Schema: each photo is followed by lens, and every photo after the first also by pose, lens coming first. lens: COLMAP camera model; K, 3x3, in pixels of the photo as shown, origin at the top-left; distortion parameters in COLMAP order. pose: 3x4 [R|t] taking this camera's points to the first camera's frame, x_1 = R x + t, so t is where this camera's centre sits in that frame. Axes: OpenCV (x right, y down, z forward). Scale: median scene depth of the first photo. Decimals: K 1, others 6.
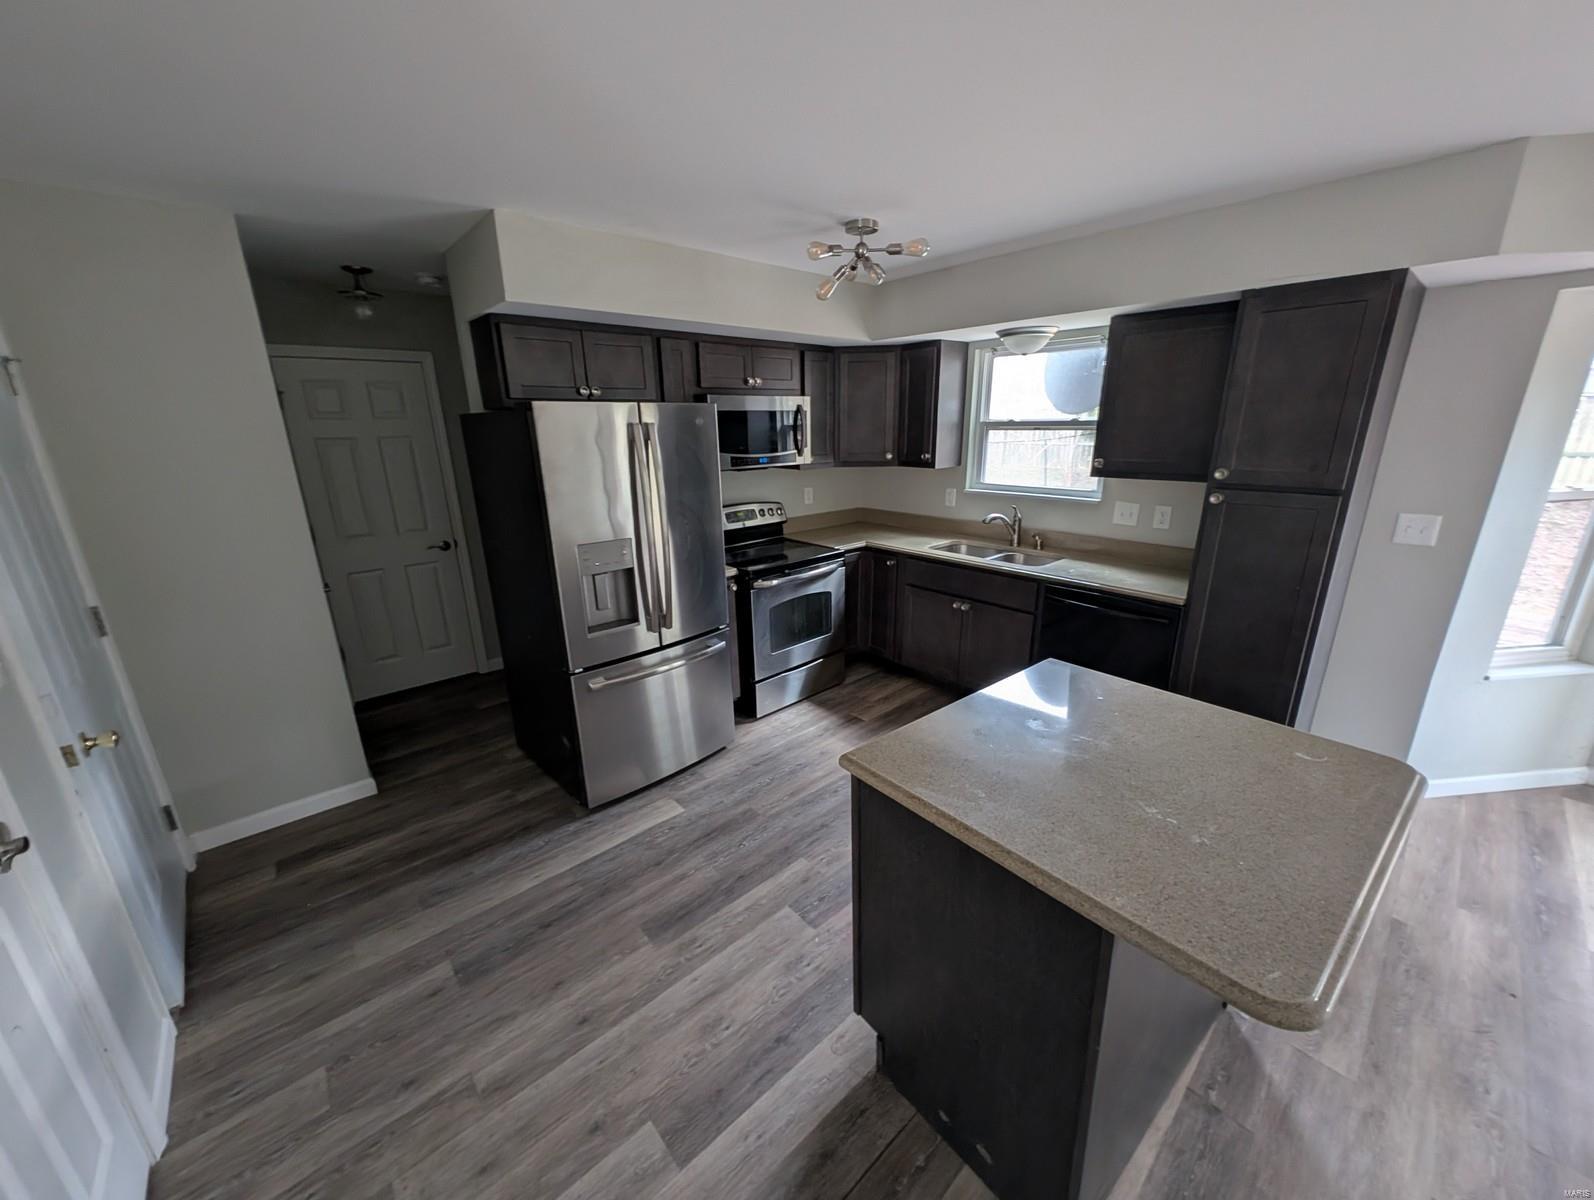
lens RADIAL K [[597.0, 0, 803.2], [0, 597.0, 600.8], [0, 0, 1]] dist [-0.002453, -0.000458]
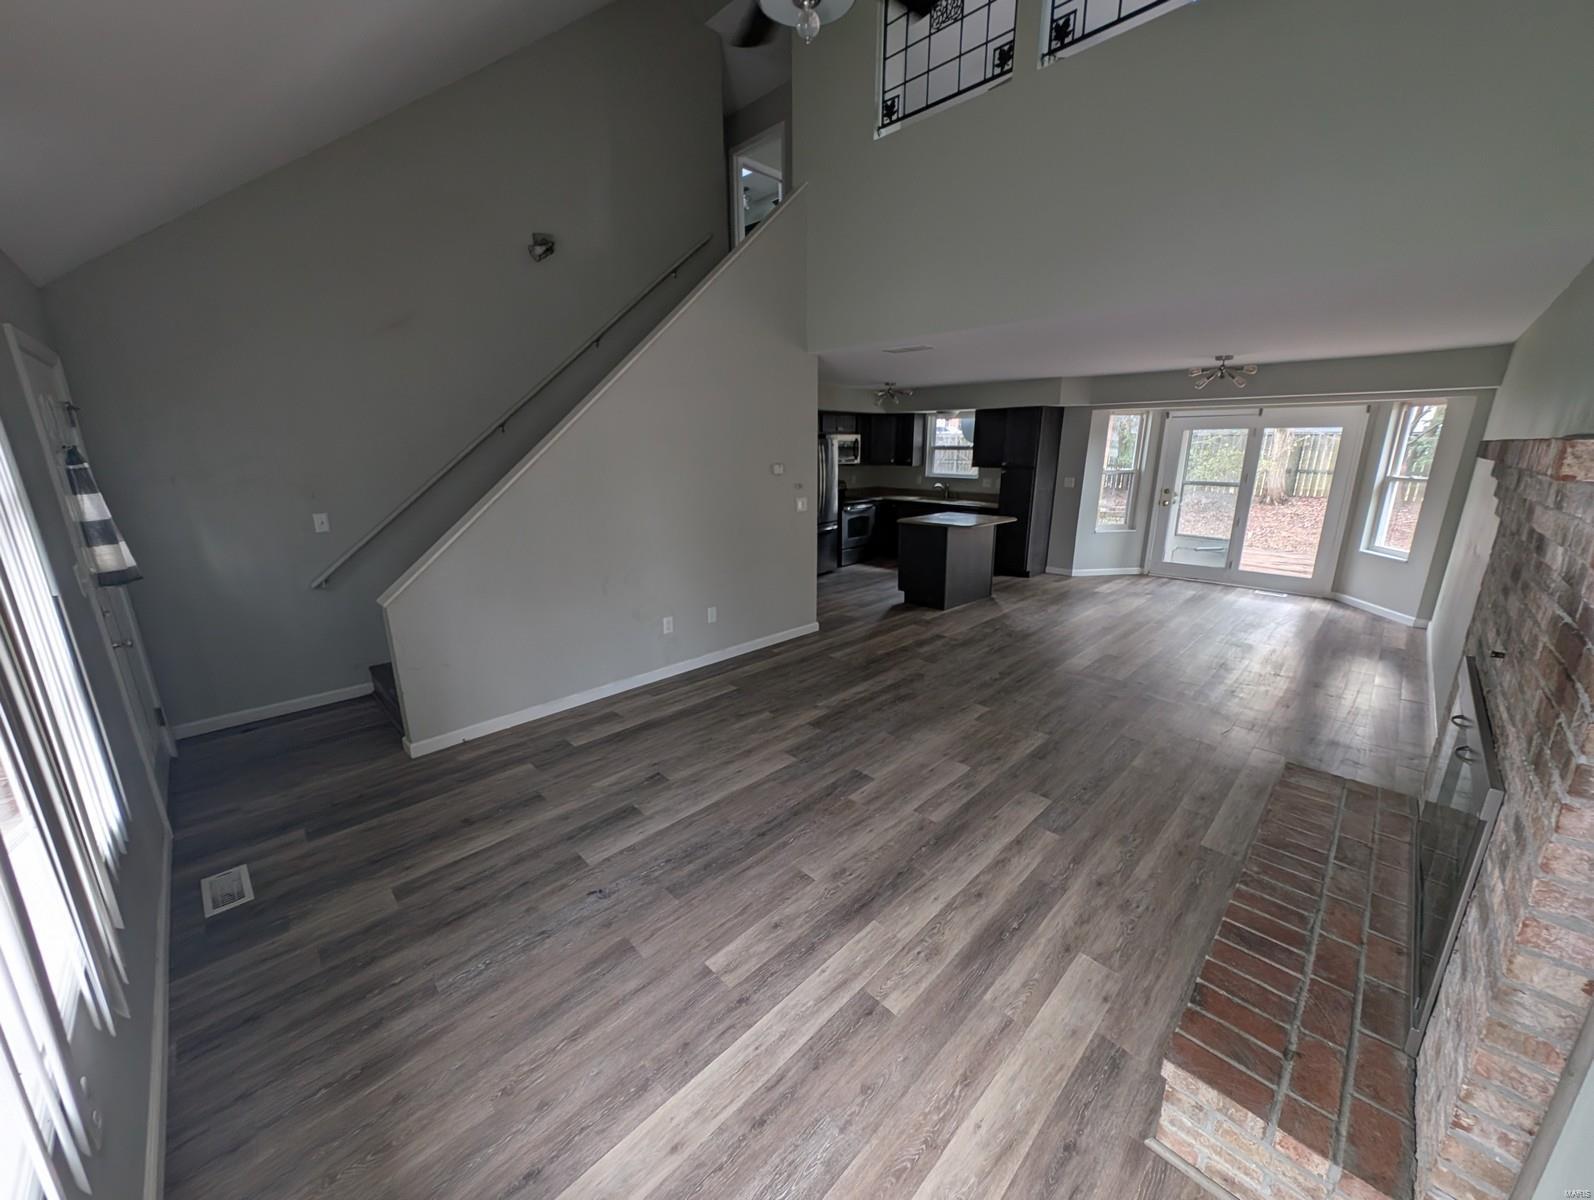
lens RADIAL K [[594.9, 0, 801.4], [0, 594.9, 597.6], [0, 0, 1]] dist [0.021990, -0.014574]
pose [[0.998172, 0.000409, 0.060436, -0.505027], [0.001867, 0.999291, -0.037601, 0.543719], [-0.060409, 0.037645, 0.997464, -1.833226]]
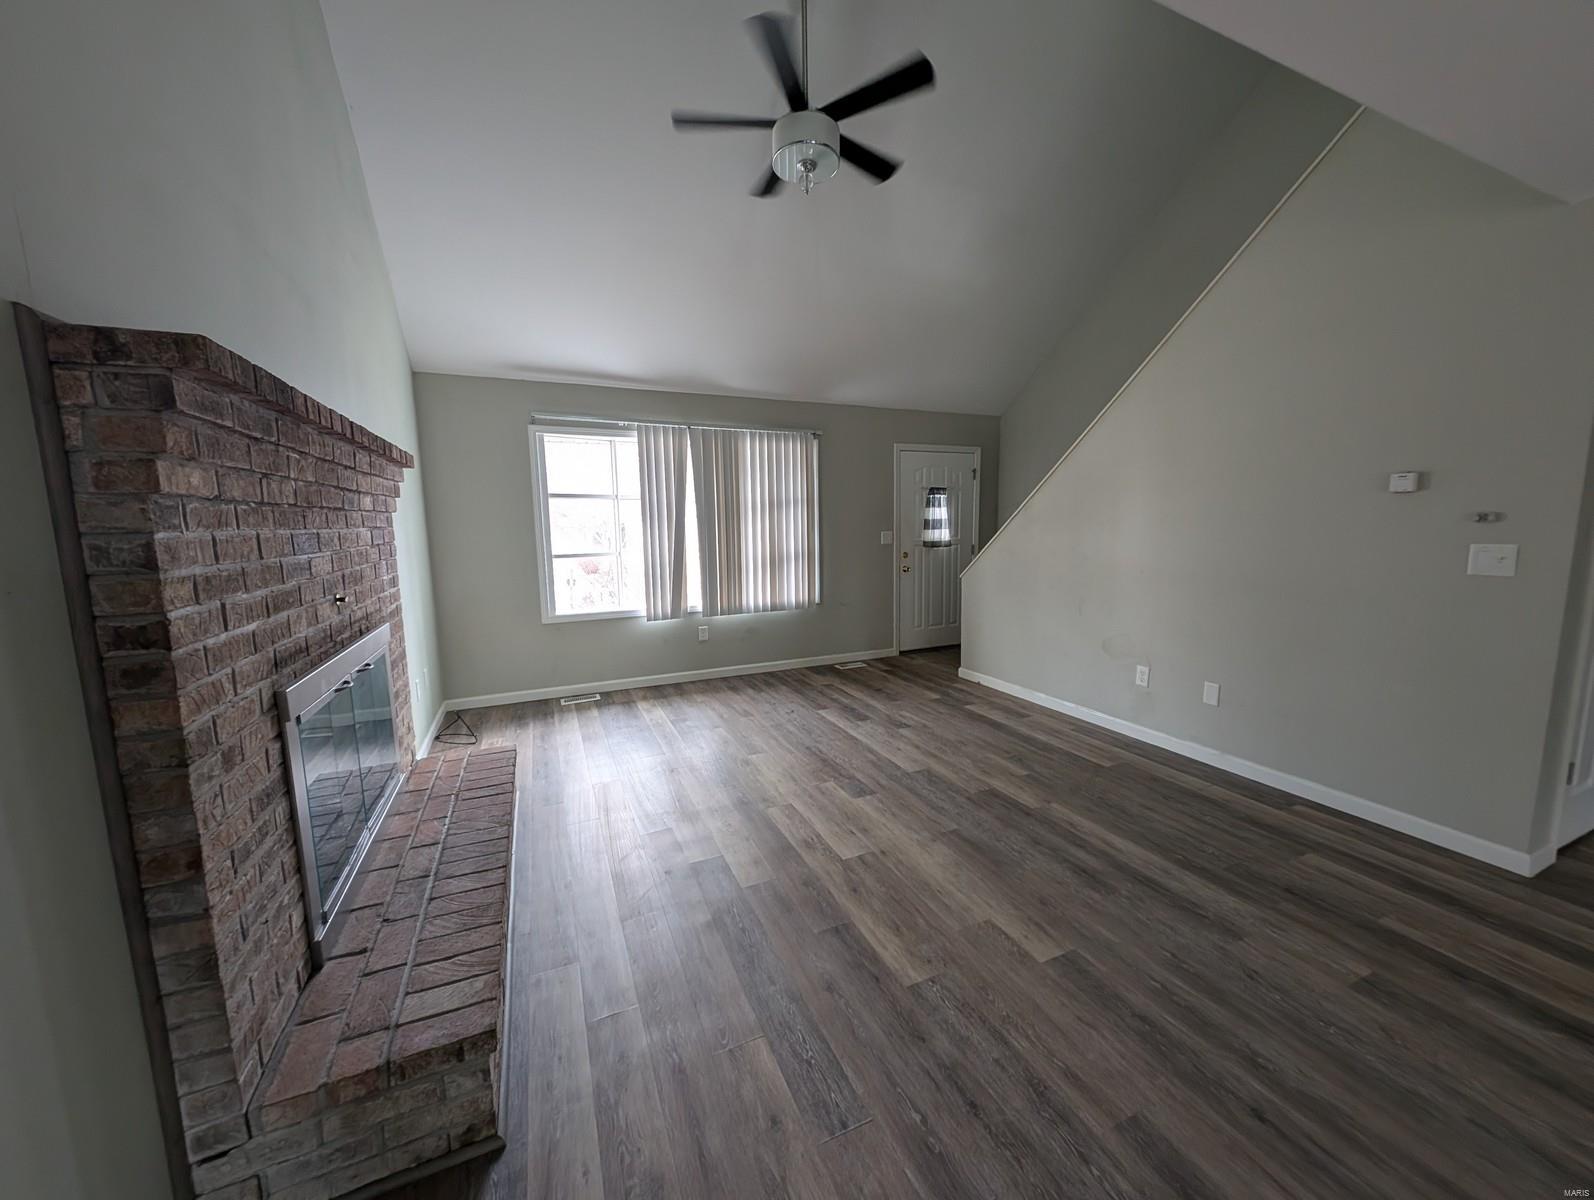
lens RADIAL K [[597.0, 0, 803.2], [0, 597.0, 600.8], [0, 0, 1]] dist [-0.002453, -0.000458]
pose [[-0.299749, 0.147560, -0.942537, 0.718488], [-0.252276, 0.940538, 0.227477, 0.281321], [0.920058, 0.305966, -0.244699, -0.604247]]
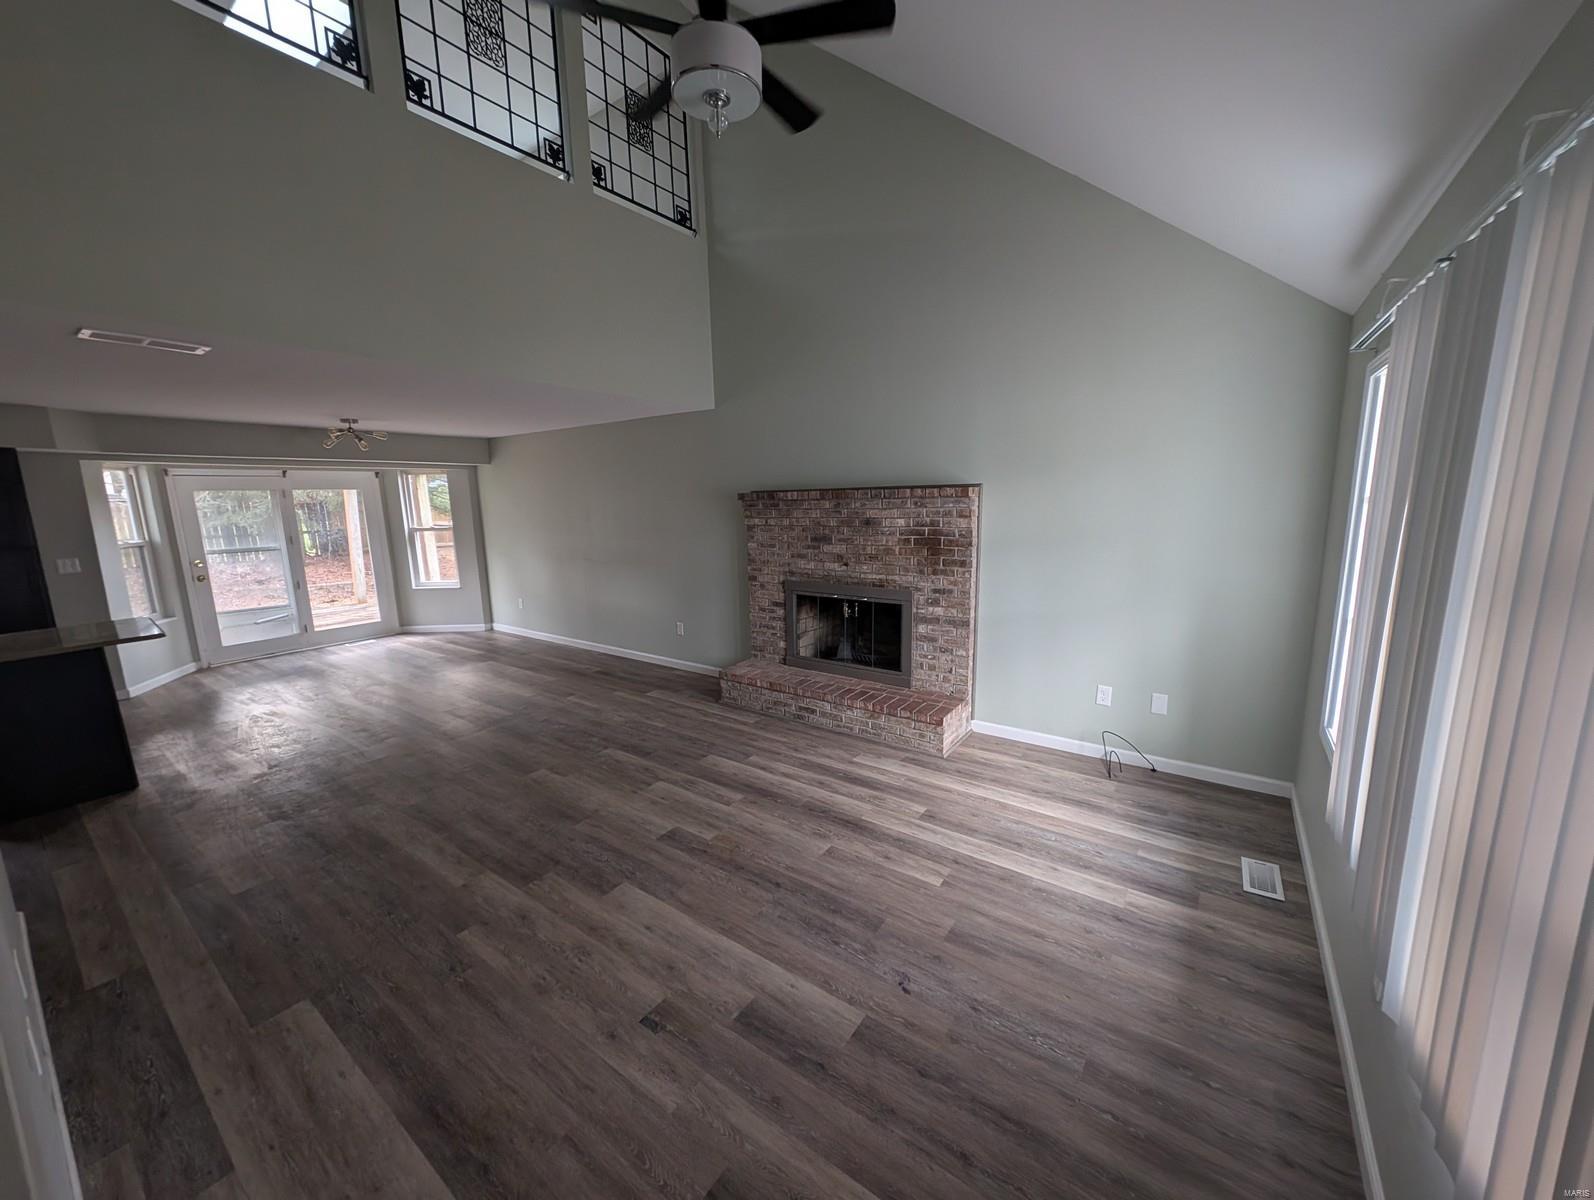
lens RADIAL K [[594.9, 0, 801.4], [0, 594.9, 597.6], [0, 0, 1]] dist [0.021990, -0.014574]
pose [[-0.226242, -0.142013, 0.963663, -1.381989], [0.302463, 0.930170, 0.208087, 0.280411], [-0.925922, 0.338551, -0.167489, -0.854862]]
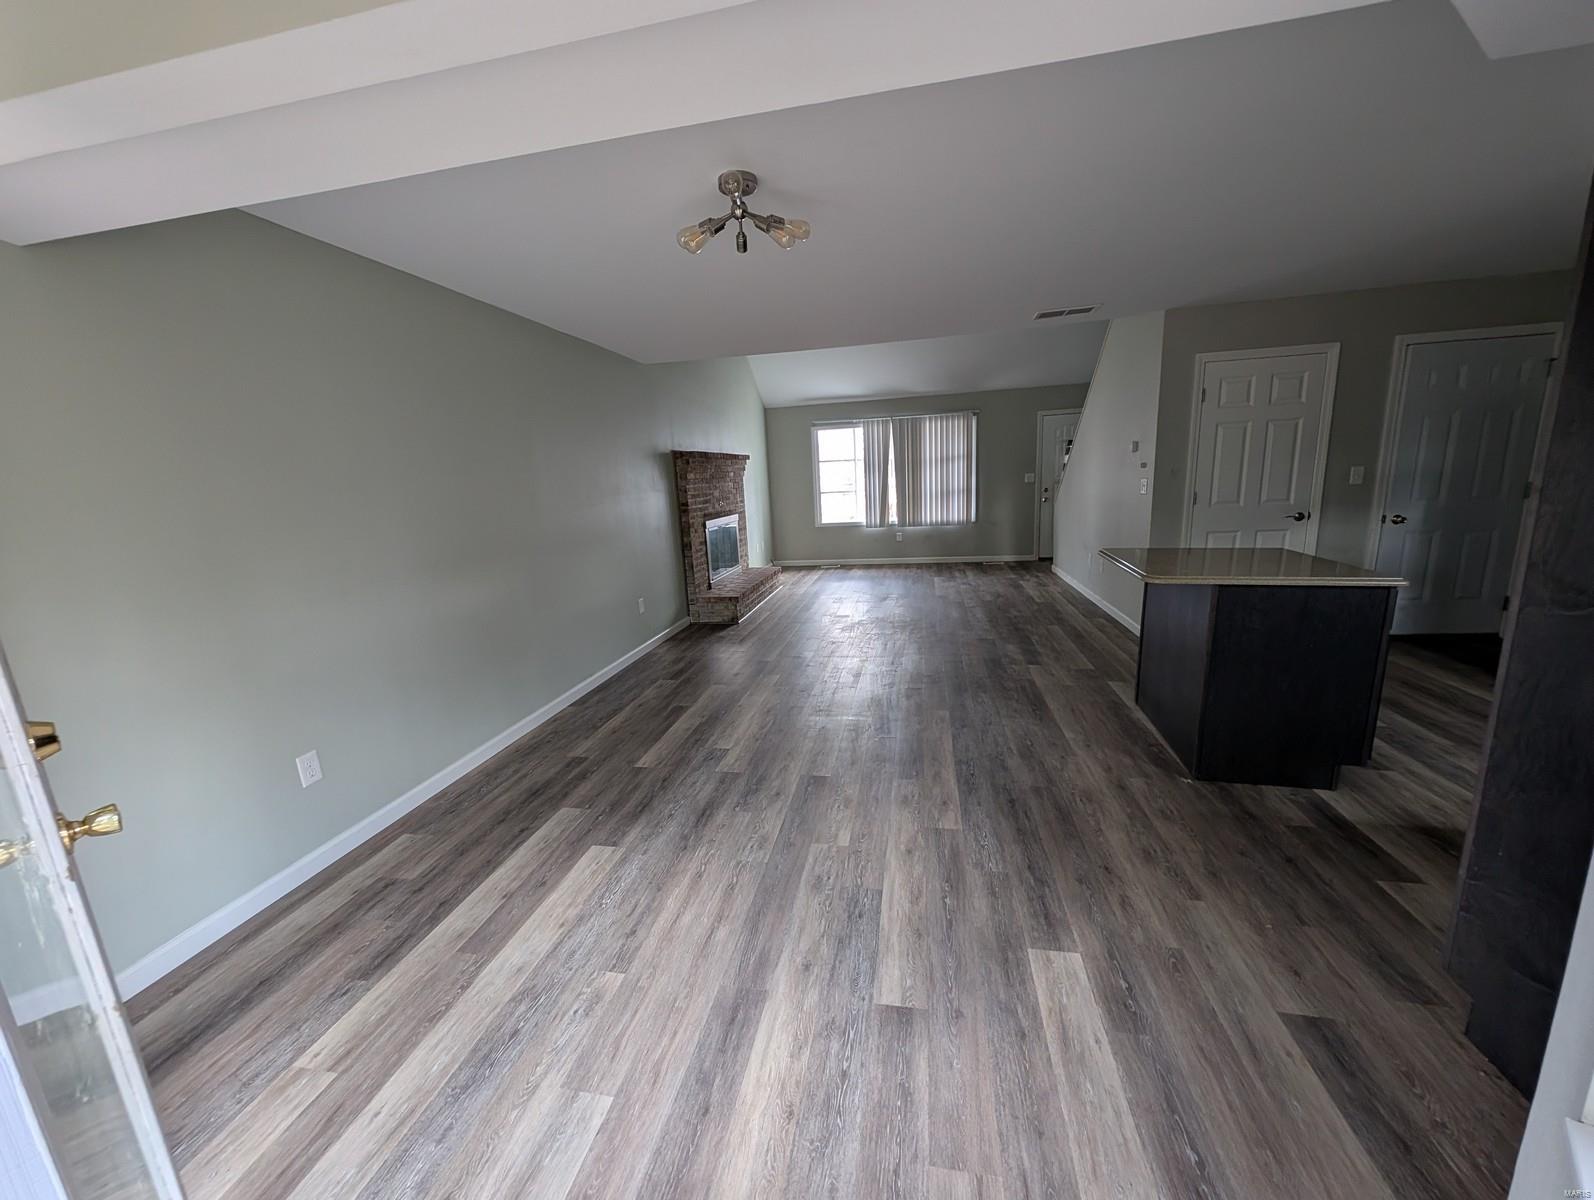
lens RADIAL K [[594.9, 0, 801.4], [0, 594.9, 597.6], [0, 0, 1]] dist [0.021990, -0.014574]
pose [[-0.792917, 0.179683, -0.582235, 1.479214], [-0.110101, 0.897555, 0.426935, -0.173843], [0.599300, 0.402628, -0.691903, 0.815211]]
